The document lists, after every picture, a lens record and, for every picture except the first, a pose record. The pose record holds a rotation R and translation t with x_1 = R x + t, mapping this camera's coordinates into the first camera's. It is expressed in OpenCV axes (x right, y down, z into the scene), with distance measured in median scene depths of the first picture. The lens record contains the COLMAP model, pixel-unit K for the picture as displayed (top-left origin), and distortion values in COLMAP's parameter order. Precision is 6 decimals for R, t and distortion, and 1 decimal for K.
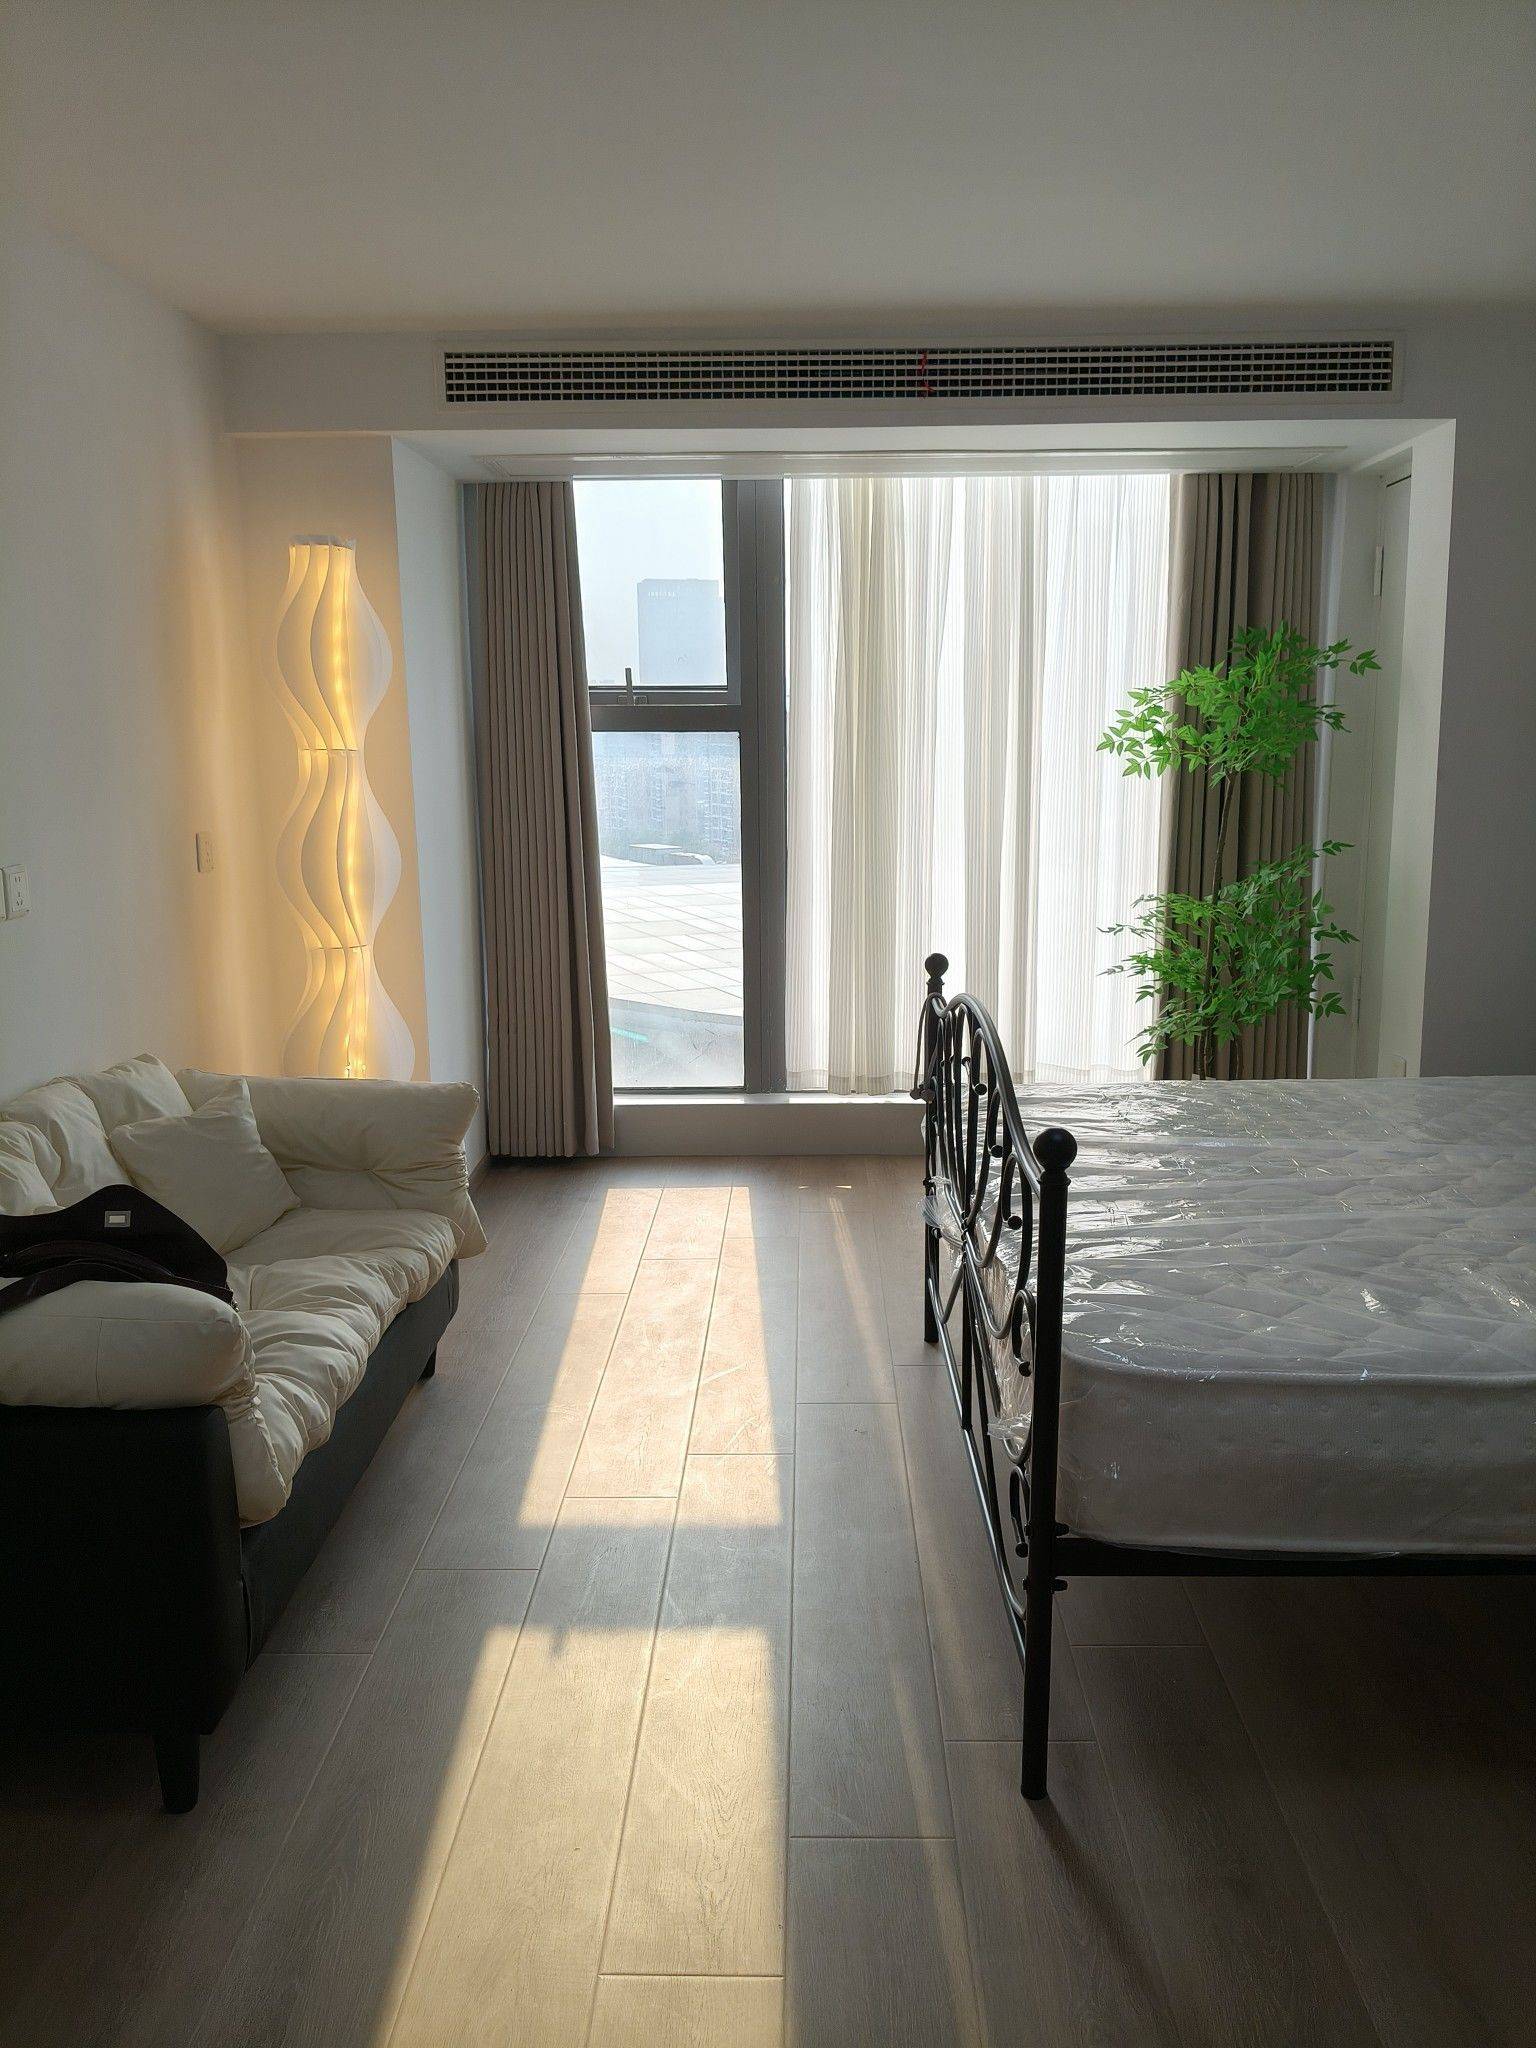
lens RADIAL K [[1584.9, 0, 769.2], [0, 1584.9, 1032.6], [0, 0, 1]] dist [-0.002170, -0.005183]
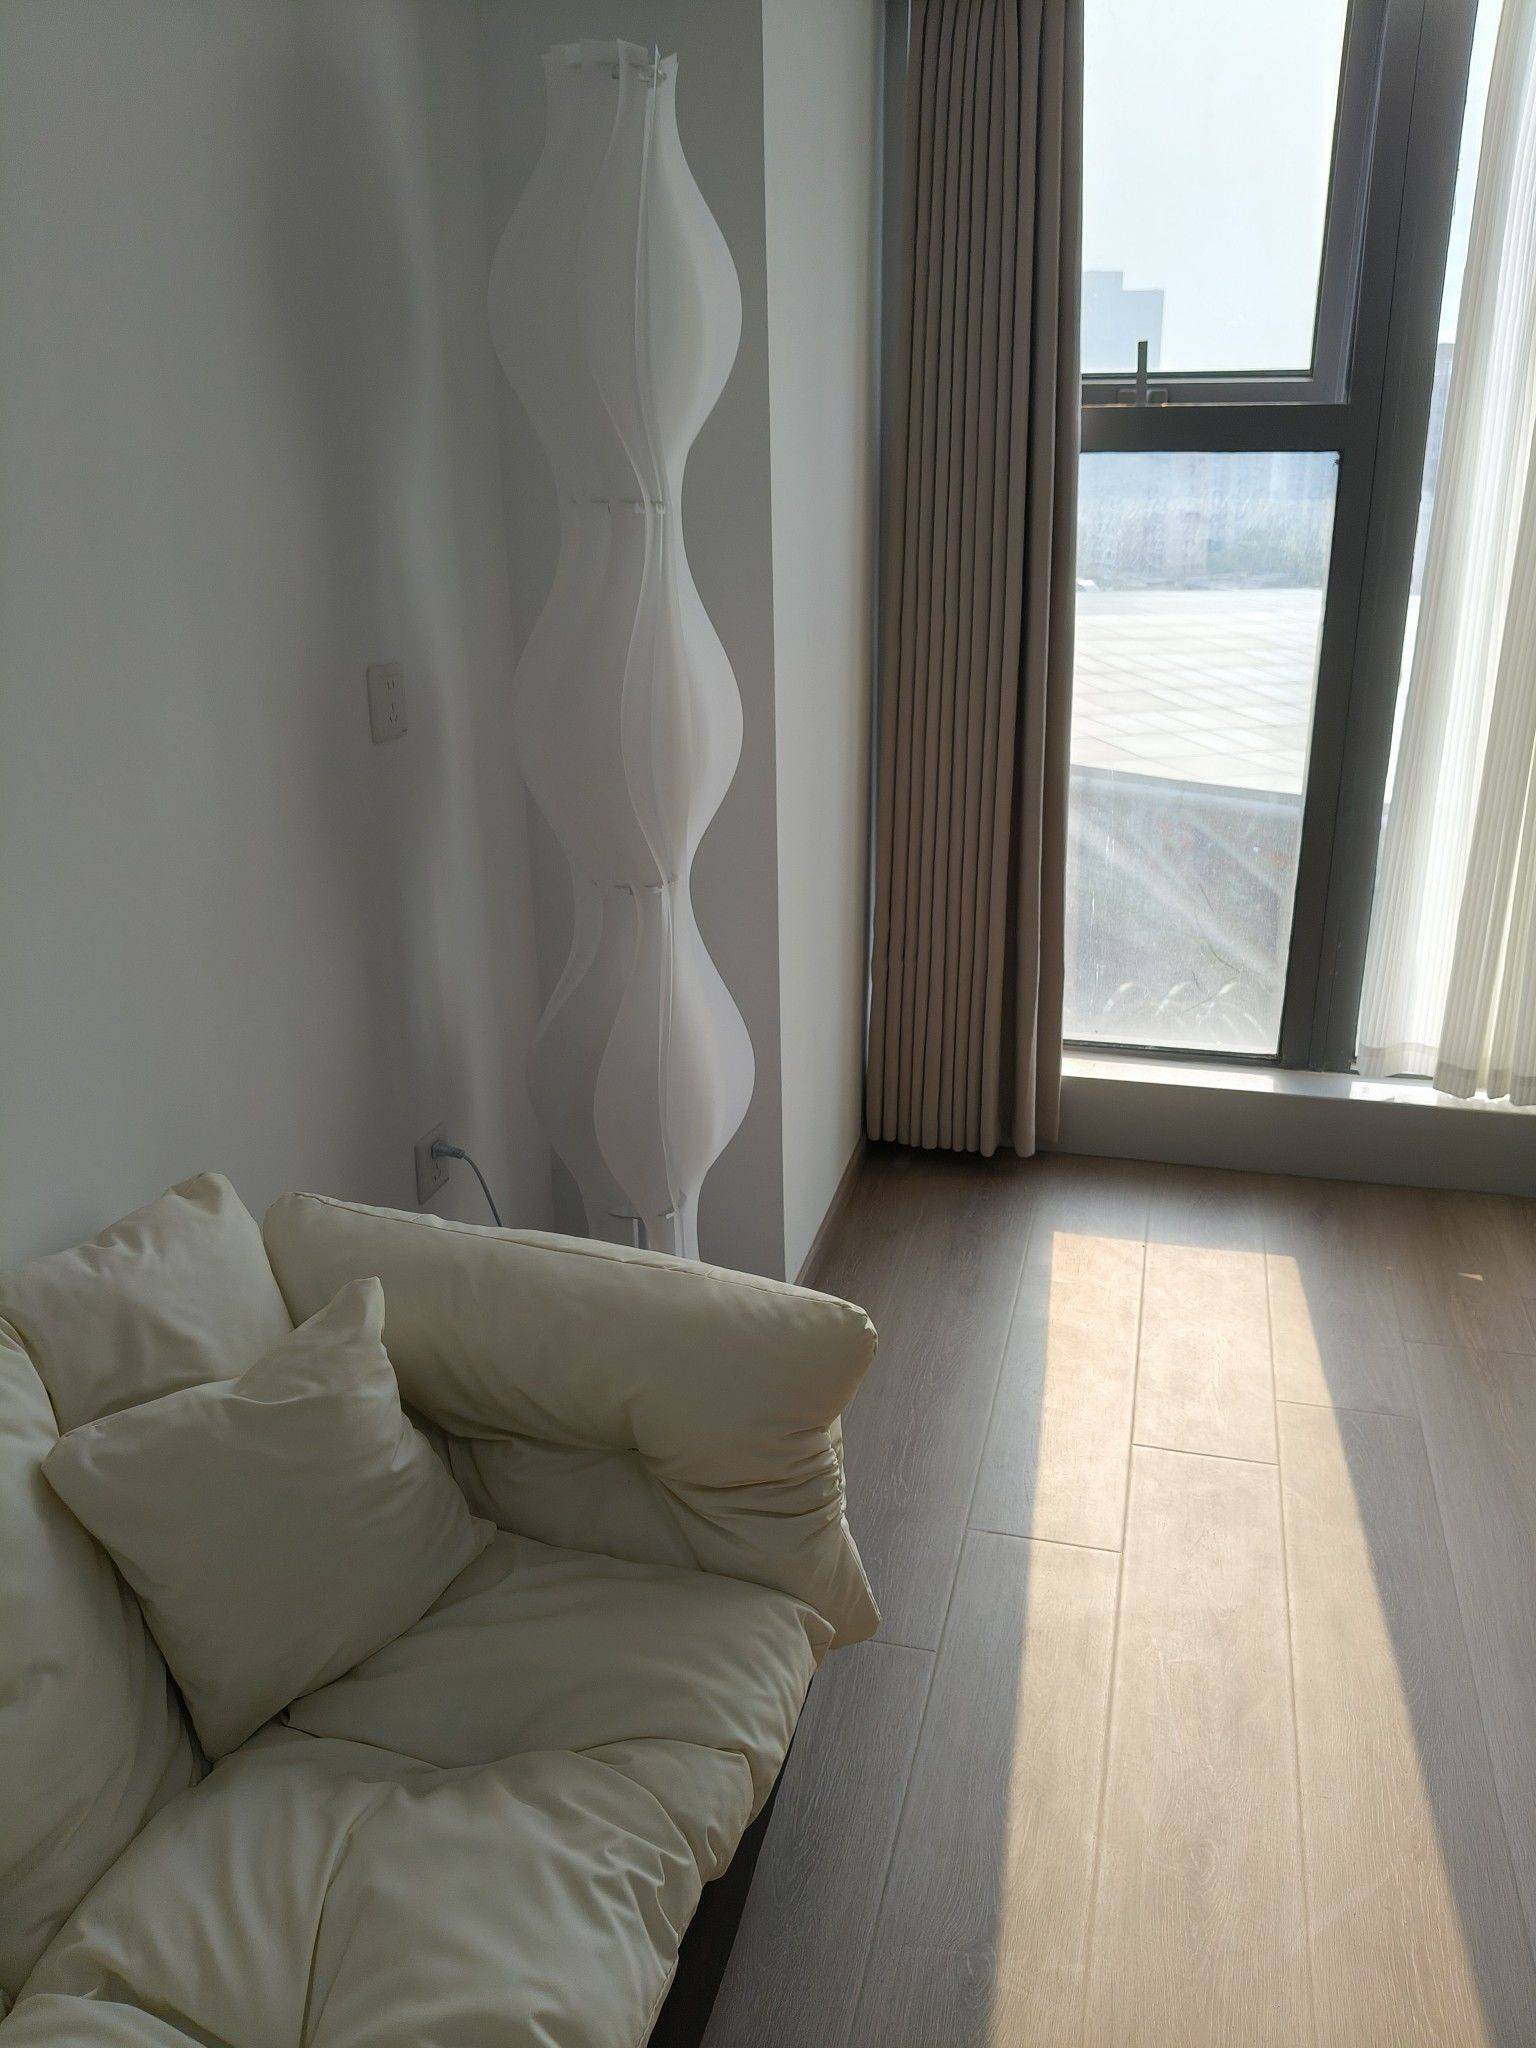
lens RADIAL K [[1584.9, 0, 761.8], [0, 1584.9, 1018.9], [0, 0, 1]] dist [-0.002170, -0.005183]
pose [[0.973887, 0.069489, -0.216135, -0.082766], [-0.033205, 0.985367, 0.167180, -0.080020], [0.224590, -0.155638, 0.961944, 0.383324]]
